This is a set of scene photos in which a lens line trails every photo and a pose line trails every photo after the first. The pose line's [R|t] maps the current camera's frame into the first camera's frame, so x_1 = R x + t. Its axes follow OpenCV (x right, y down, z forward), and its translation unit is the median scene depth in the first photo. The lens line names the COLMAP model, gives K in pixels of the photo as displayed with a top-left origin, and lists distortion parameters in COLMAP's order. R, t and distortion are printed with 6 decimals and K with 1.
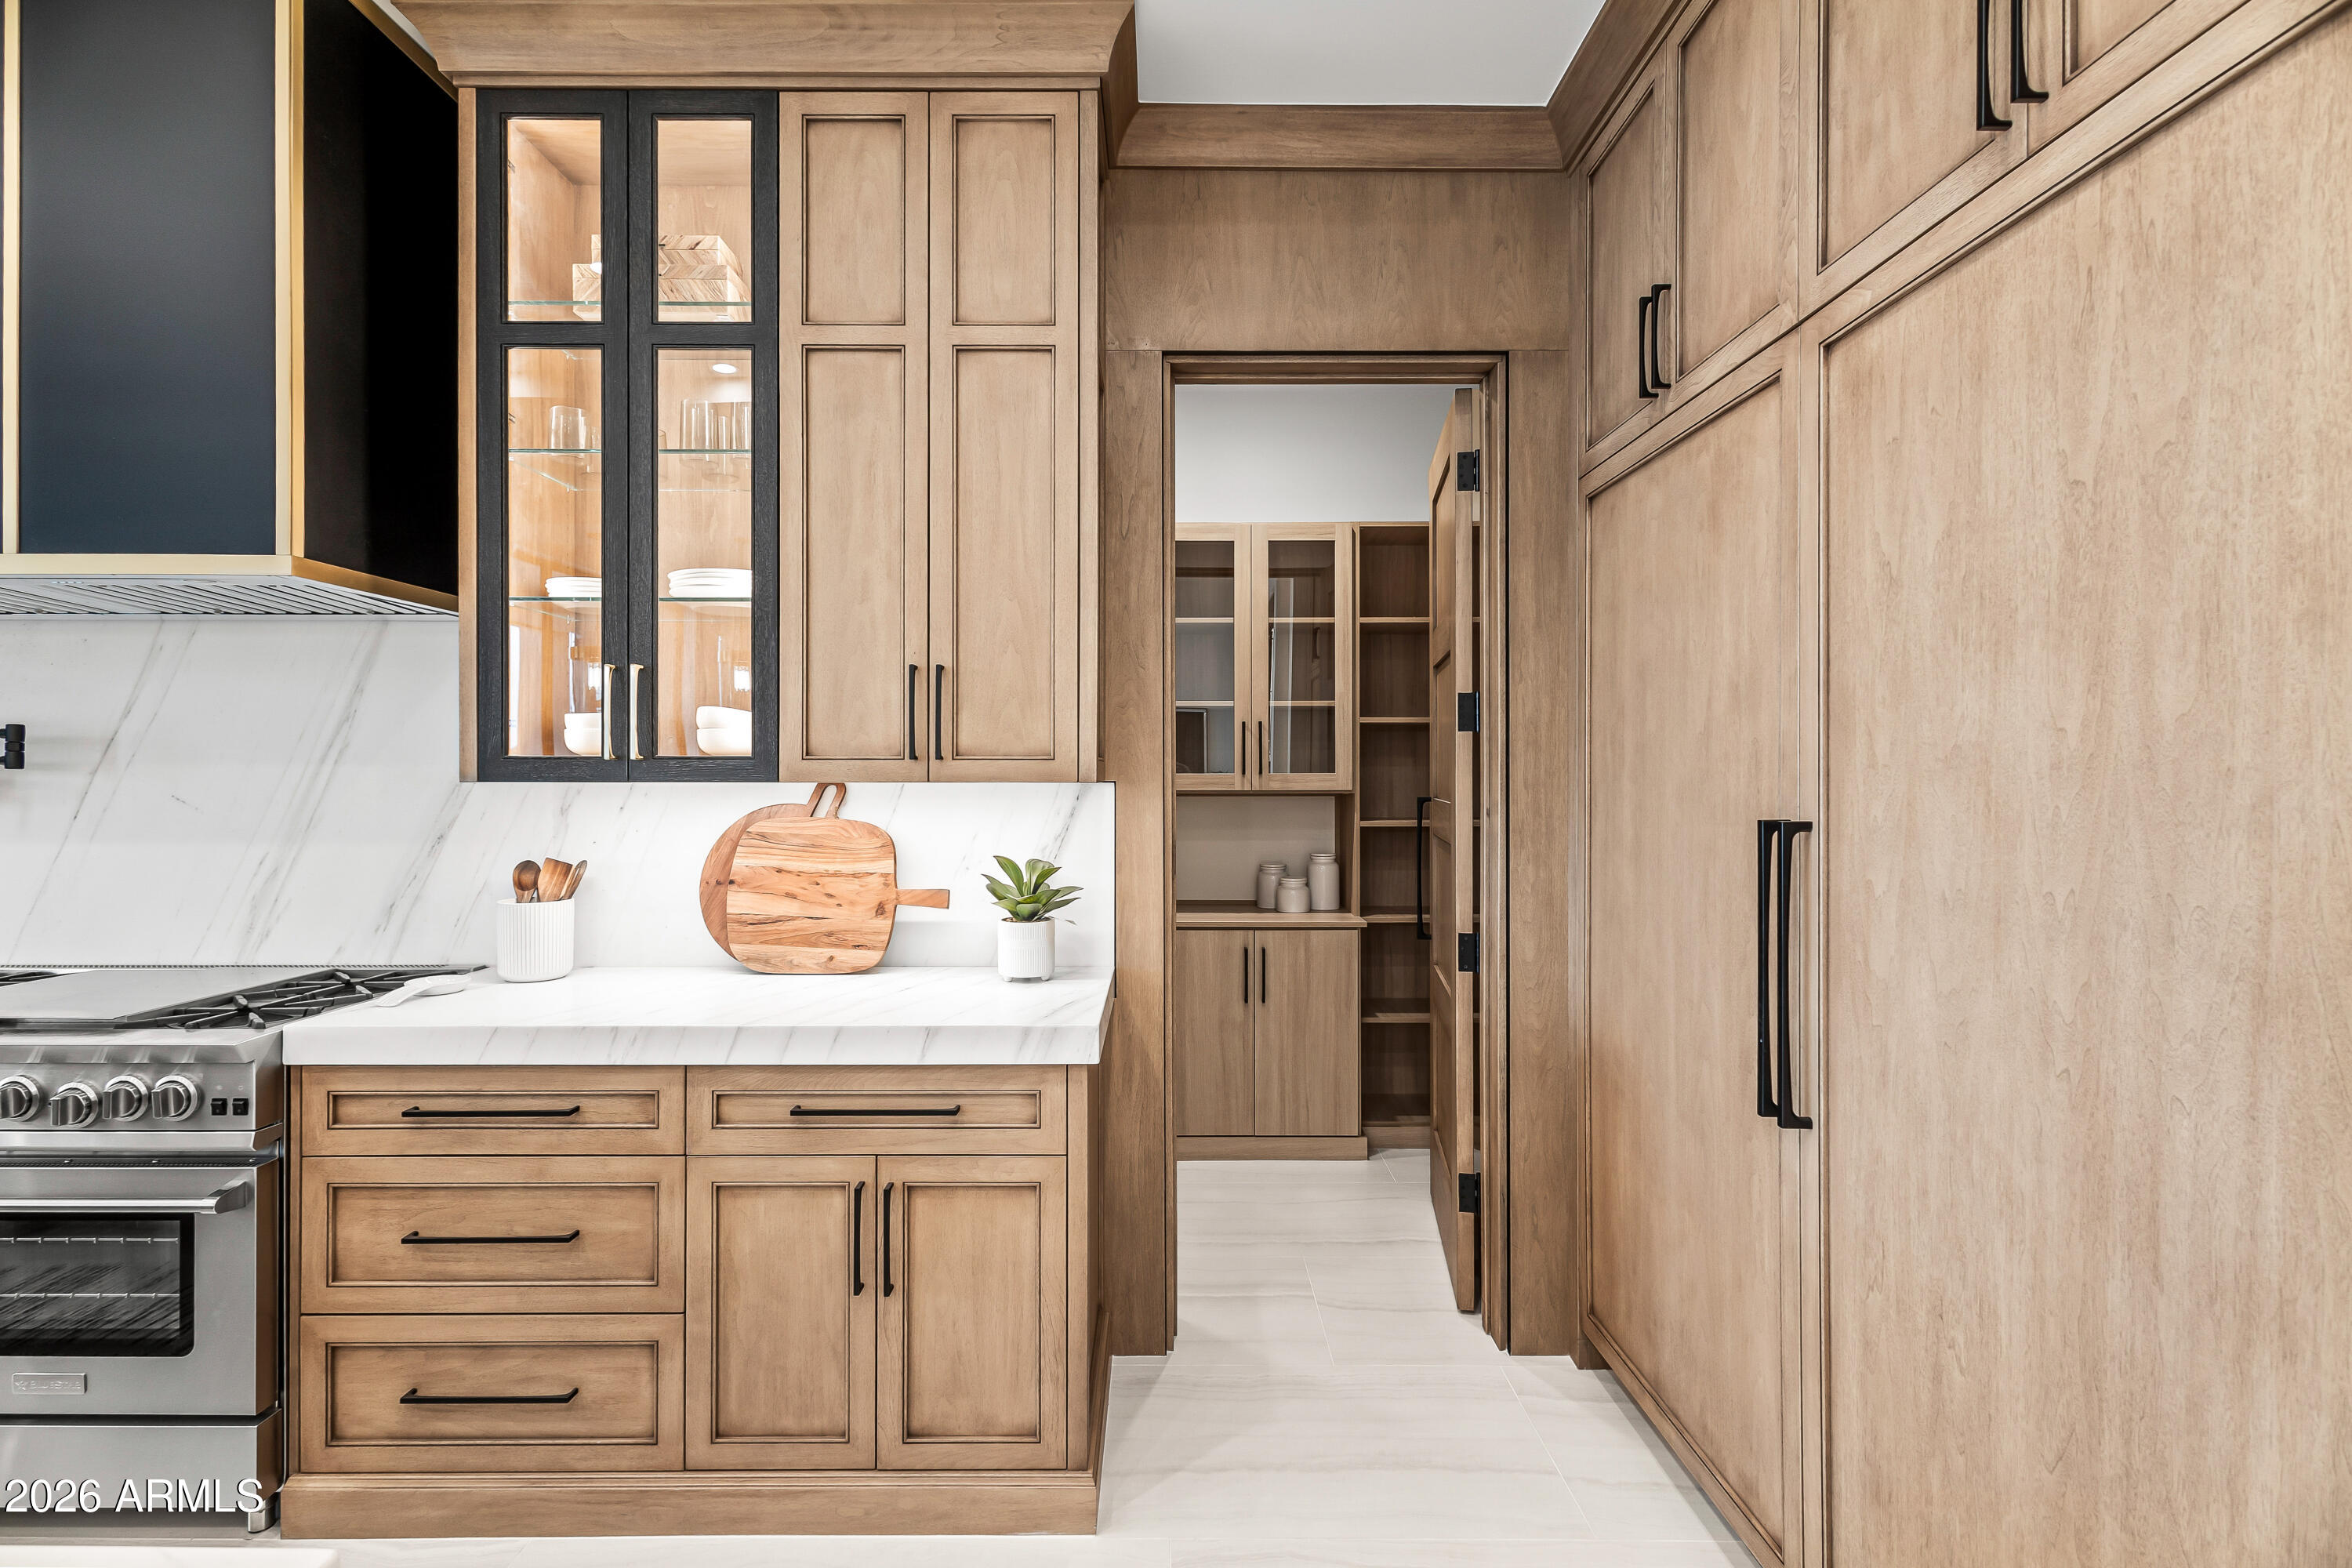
lens RADIAL K [[1095.5, 0, 1156.1], [0, 1095.5, 777.1], [0, 0, 1]] dist [0.007113, -0.000394]
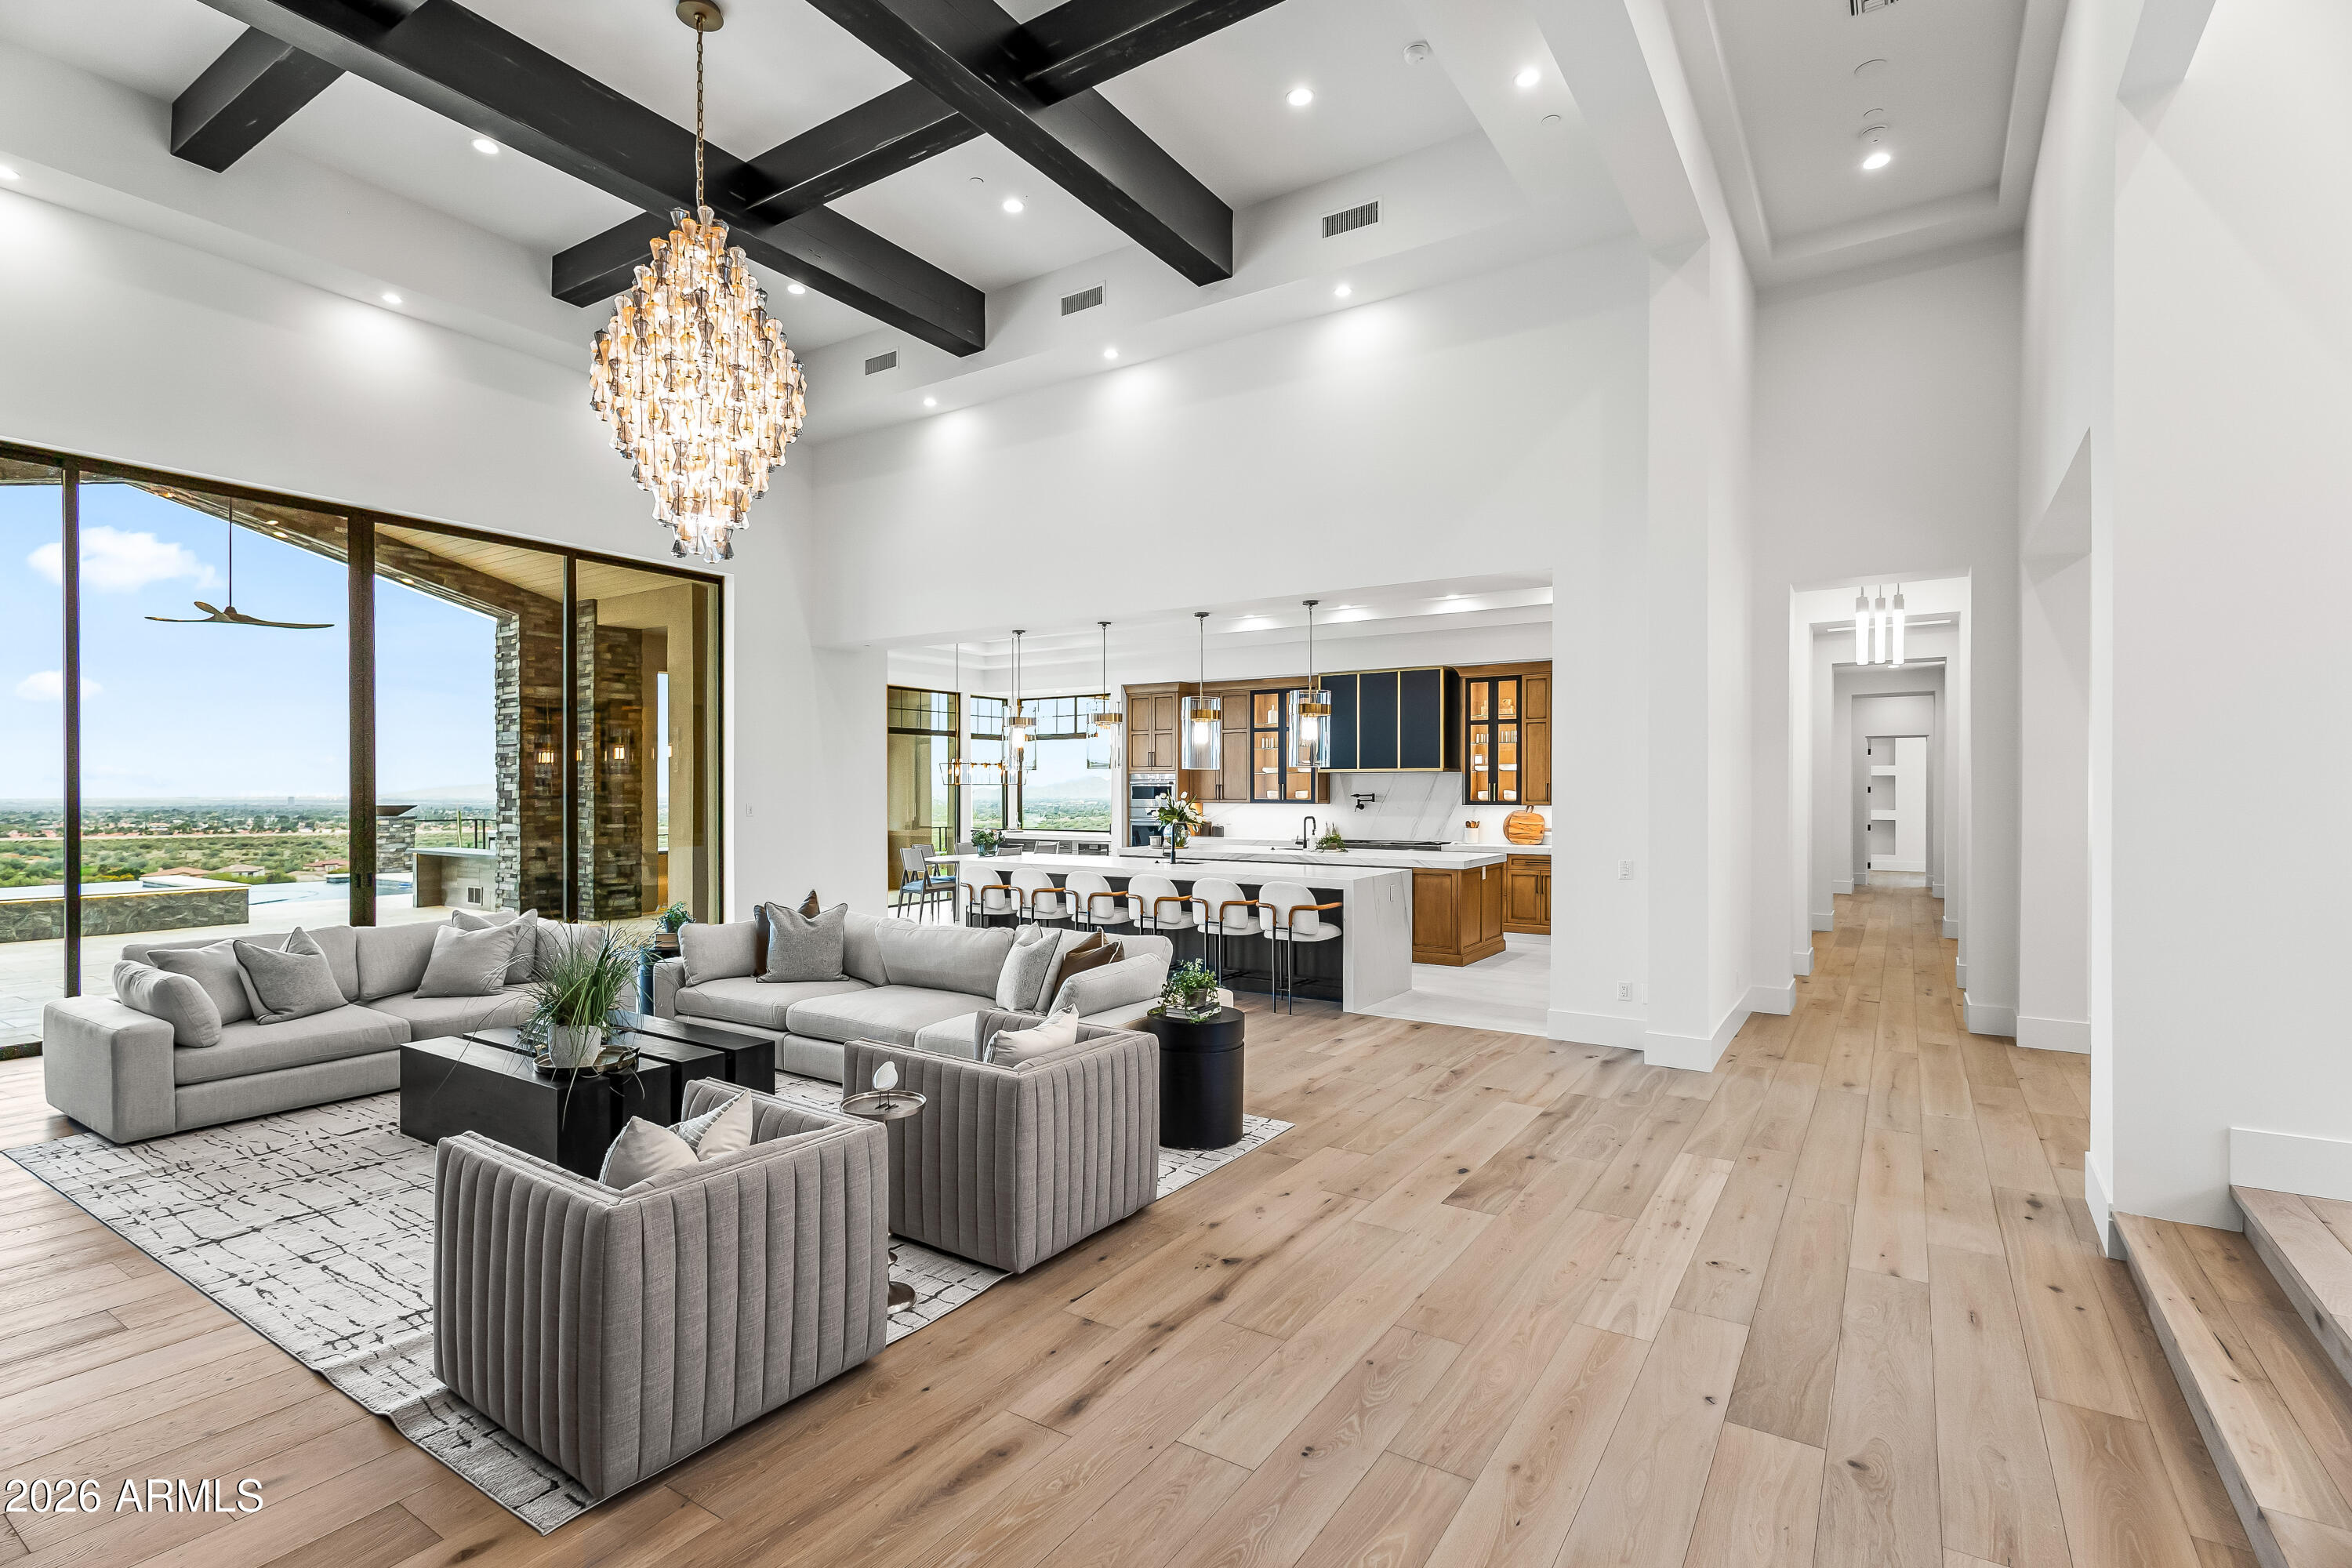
lens RADIAL K [[1130.6, 0, 1136.8], [0, 1130.6, 786.8], [0, 0, 1]] dist [0.008763, 0.000156]
pose [[0.829927, -0.003311, -0.557862, 1.276815], [0.001062, 0.999990, -0.004356, -0.069273], [0.557871, 0.003023, 0.829922, -5.024196]]
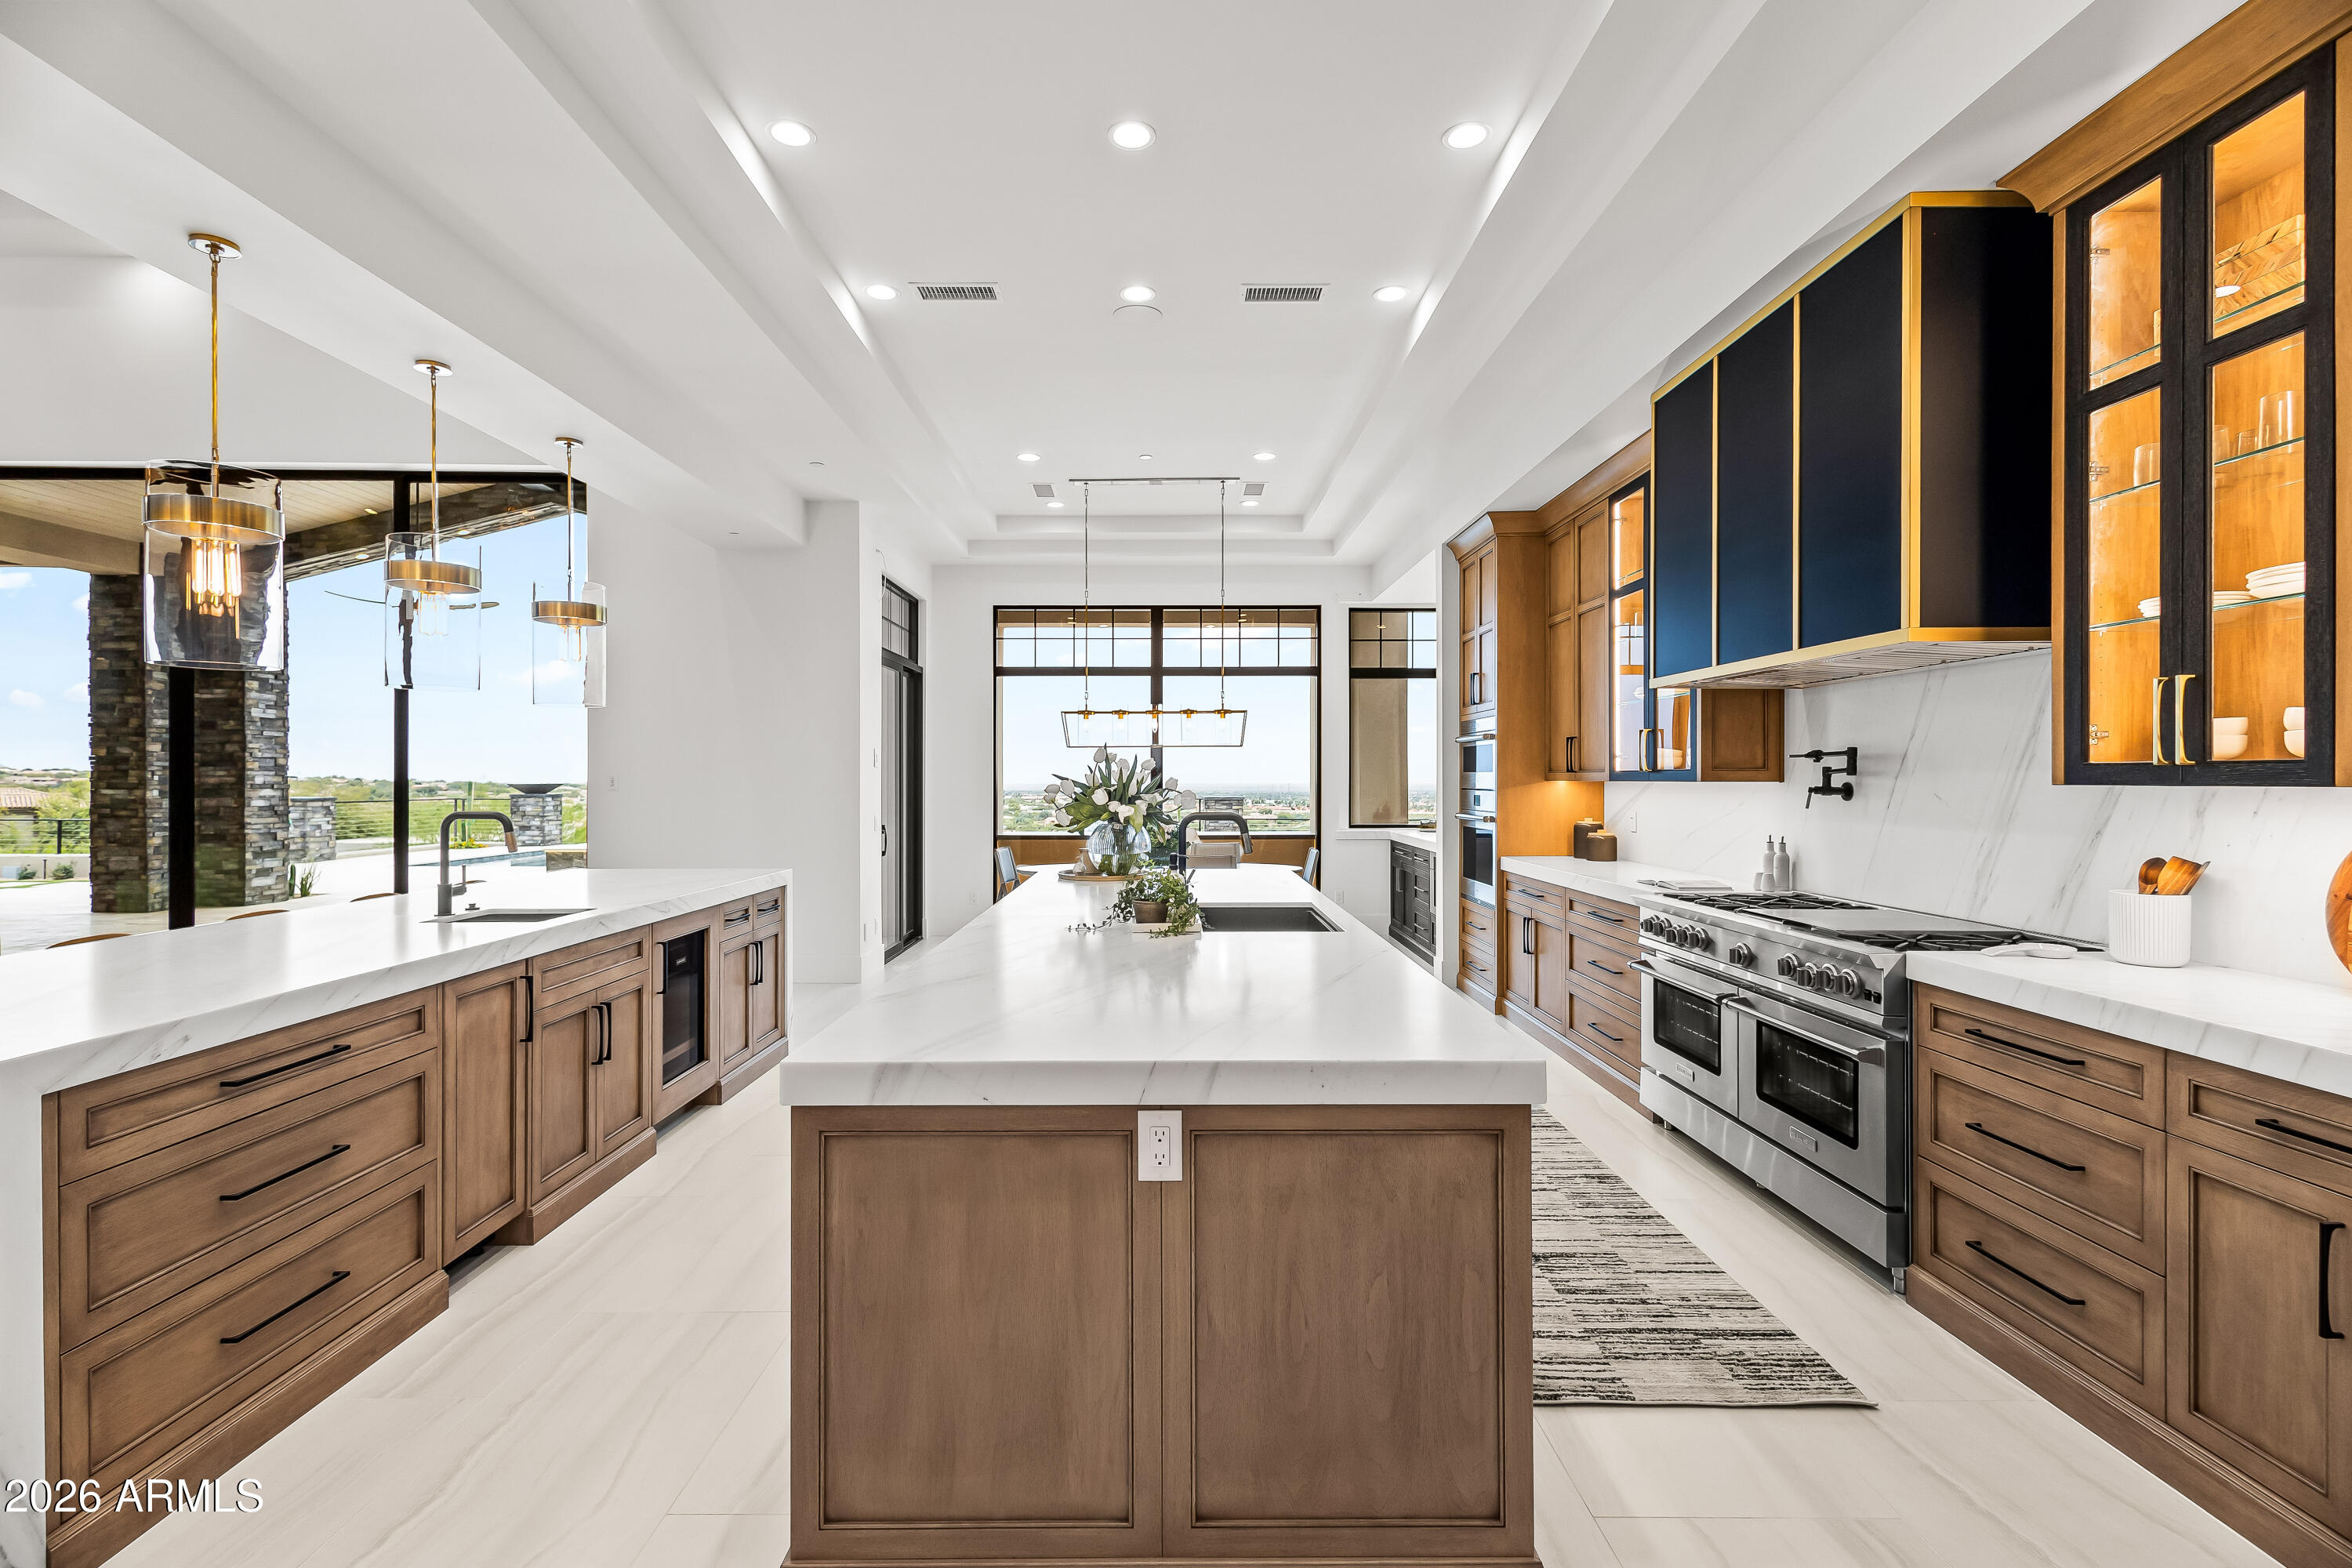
lens RADIAL K [[1106.8, 0, 1176.0], [0, 1106.8, 784.0], [0, 0, 1]] dist [0.012512, 0.000126]
pose [[0.011805, 0.004365, -0.999921, 0.654489], [0.000270, 0.999990, 0.004368, -0.002424], [0.999930, -0.000322, 0.011804, 0.014421]]
